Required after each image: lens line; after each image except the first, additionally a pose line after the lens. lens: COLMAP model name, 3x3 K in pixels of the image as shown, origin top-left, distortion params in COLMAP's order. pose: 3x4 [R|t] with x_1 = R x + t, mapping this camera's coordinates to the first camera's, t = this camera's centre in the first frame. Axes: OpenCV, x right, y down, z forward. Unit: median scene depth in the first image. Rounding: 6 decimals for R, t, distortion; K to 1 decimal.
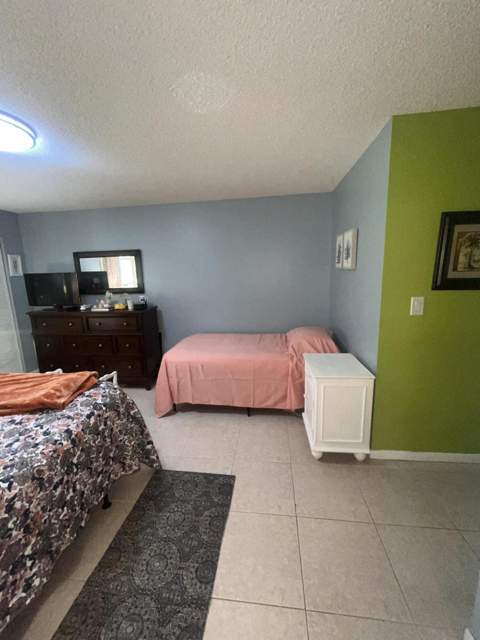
lens RADIAL K [[259.6, 0, 238.4], [0, 259.6, 317.8], [0, 0, 1]] dist [-0.002643, -0.000197]
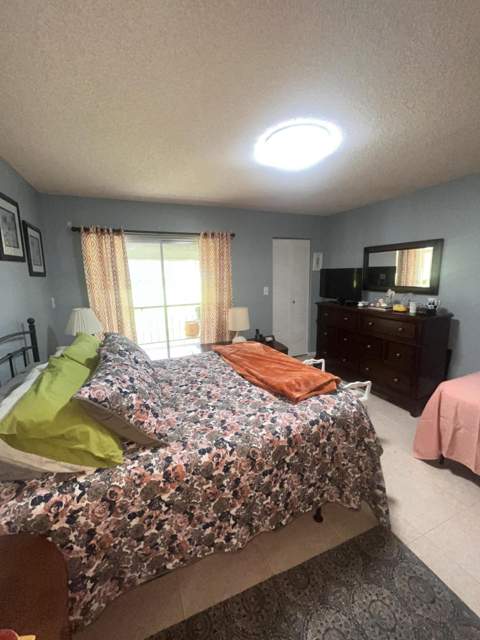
lens RADIAL K [[259.6, 0, 238.4], [0, 259.6, 317.8], [0, 0, 1]] dist [-0.002643, -0.000197]
pose [[0.496190, 0.166561, -0.852088, 0.031351], [-0.145428, 0.983504, 0.107564, -0.055572], [0.855948, 0.070545, 0.512227, 0.222803]]
